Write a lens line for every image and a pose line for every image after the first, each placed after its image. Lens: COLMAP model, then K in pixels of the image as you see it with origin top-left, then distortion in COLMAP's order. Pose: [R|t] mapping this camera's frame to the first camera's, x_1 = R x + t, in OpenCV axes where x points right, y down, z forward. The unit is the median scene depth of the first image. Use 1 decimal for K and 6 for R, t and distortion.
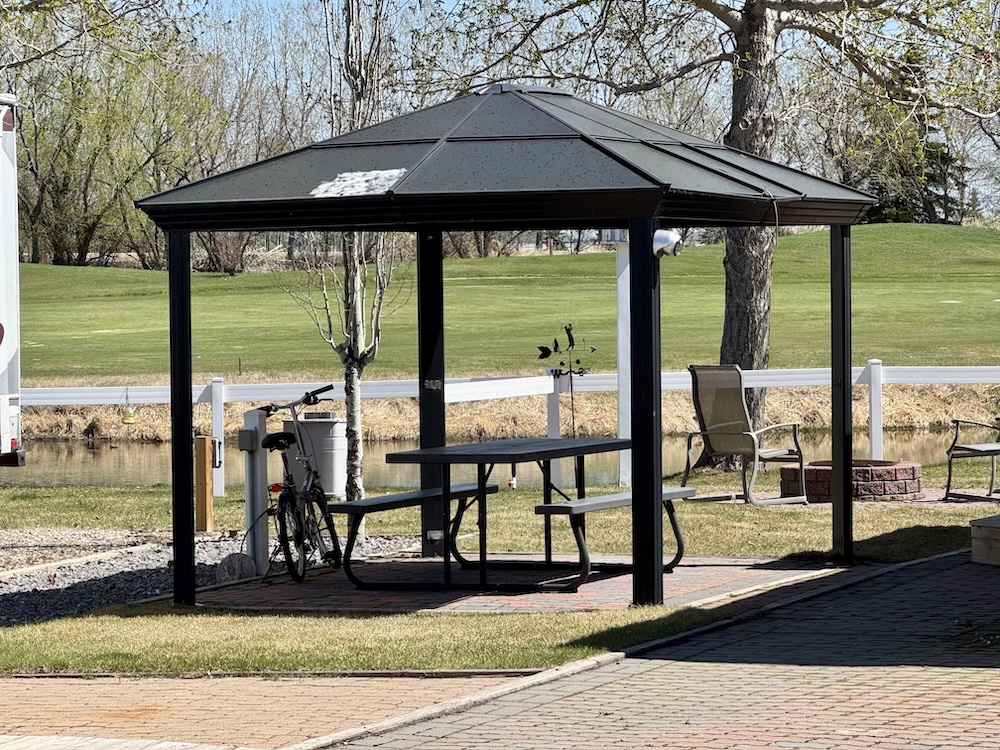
lens RADIAL K [[3733.3, 0, 500.0], [0, 3733.3, 375.0], [0, 0, 1]] dist [0.176130, 1.954491]
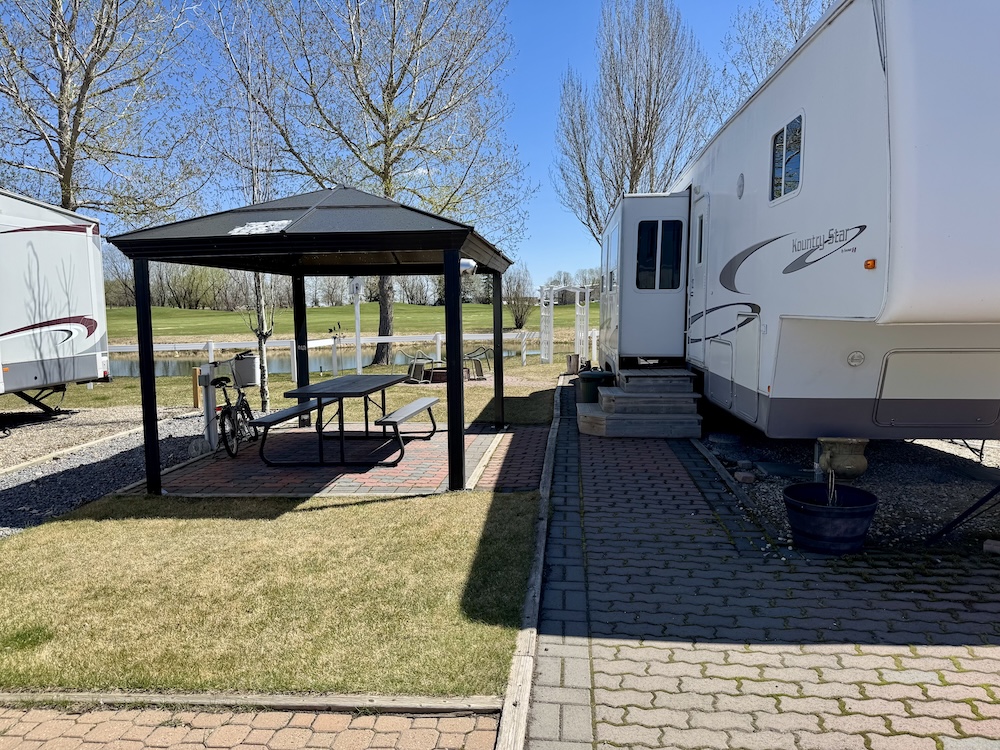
lens RADIAL K [[626.8, 0, 500.0], [0, 626.8, 375.0], [0, 0, 1]] dist [-0.005407, -0.002472]
pose [[0.948477, -0.026434, 0.315741, -0.025025], [0.004644, 0.997567, 0.069565, -0.006816], [-0.316811, -0.064515, 0.946292, 0.654818]]
